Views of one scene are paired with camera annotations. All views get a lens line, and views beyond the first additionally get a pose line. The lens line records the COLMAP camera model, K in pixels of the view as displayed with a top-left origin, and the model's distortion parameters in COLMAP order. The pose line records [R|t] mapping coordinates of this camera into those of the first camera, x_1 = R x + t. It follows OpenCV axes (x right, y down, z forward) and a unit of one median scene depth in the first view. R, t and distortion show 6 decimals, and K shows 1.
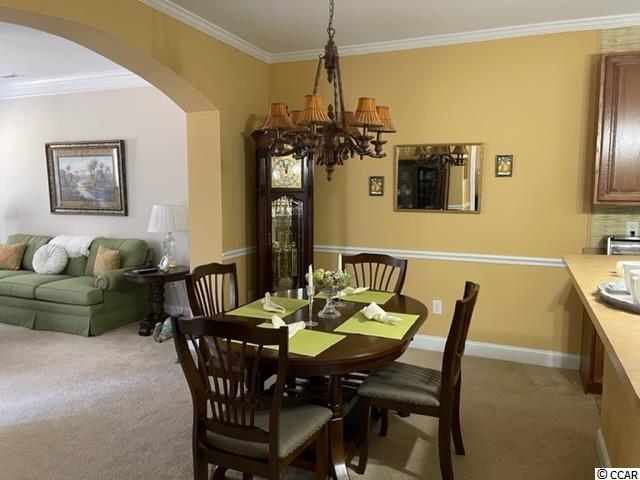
lens RADIAL K [[485.5, 0, 322.5], [0, 485.5, 238.3], [0, 0, 1]] dist [0.074692, -0.098276]
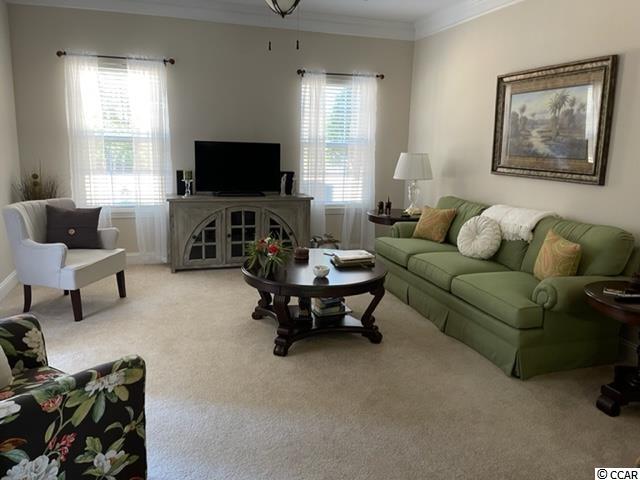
lens RADIAL K [[485.5, 0, 322.5], [0, 485.5, 238.3], [0, 0, 1]] dist [0.074692, -0.098276]
pose [[0.650301, 0.159191, -0.742810, -0.162192], [-0.093295, 0.987131, 0.129875, -0.027738], [0.753926, -0.015158, 0.656784, 0.341735]]
